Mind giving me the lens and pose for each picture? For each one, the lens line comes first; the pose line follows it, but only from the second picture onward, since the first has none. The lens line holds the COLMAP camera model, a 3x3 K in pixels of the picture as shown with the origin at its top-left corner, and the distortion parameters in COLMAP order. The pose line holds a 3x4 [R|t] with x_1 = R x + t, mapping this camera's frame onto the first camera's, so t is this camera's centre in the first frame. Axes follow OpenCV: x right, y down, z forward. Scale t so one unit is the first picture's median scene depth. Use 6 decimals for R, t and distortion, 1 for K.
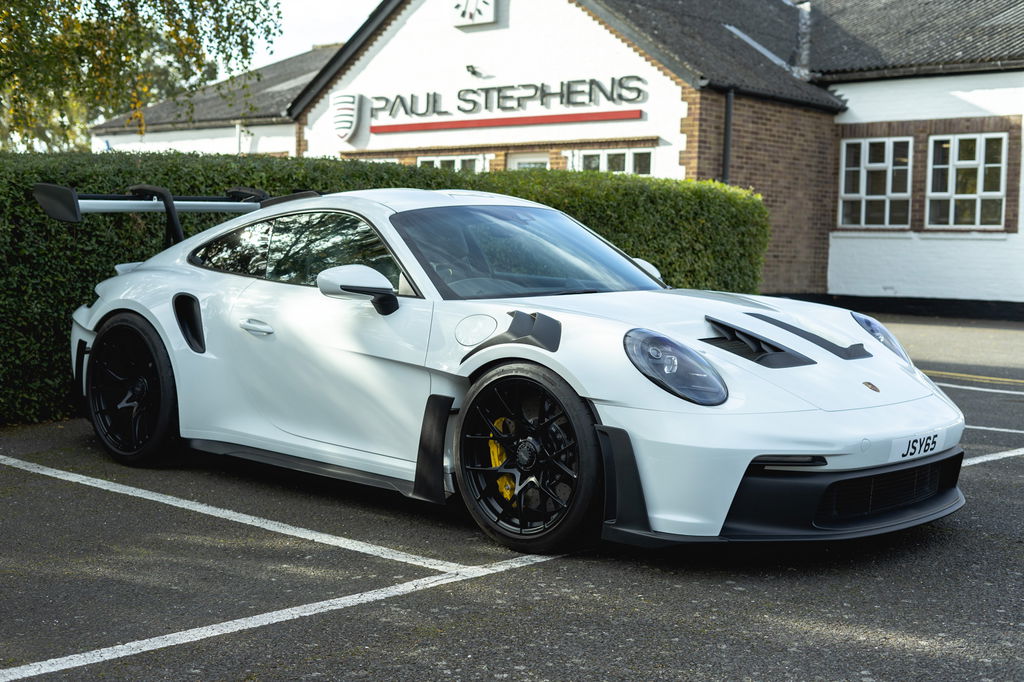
lens RADIAL K [[1465.4, 0, 512.0], [0, 1465.4, 341.0], [0, 0, 1]] dist [-0.045734, -0.090939]
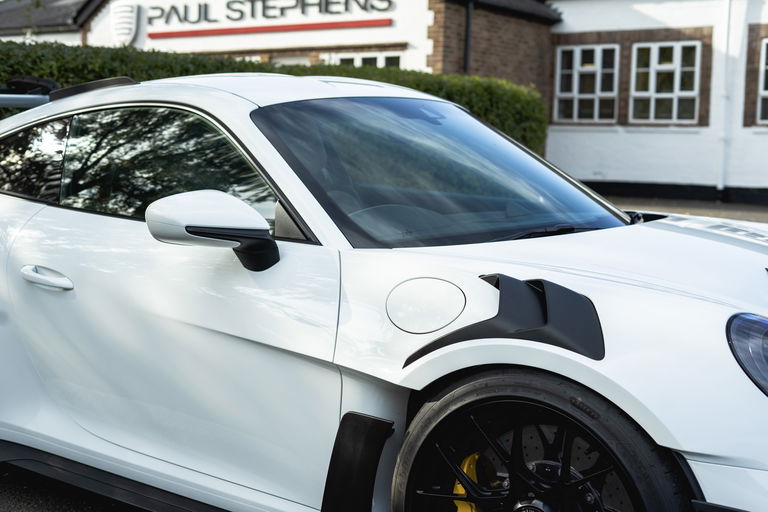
lens RADIAL K [[1159.3, 0, 382.6], [0, 1159.3, 193.0], [0, 0, 1]] dist [-0.077465, -0.067715]
pose [[0.993699, -0.006586, 0.111888, -0.018813], [0.008269, 0.999859, -0.014589, -0.009299], [-0.111776, 0.015422, 0.993614, 0.107386]]
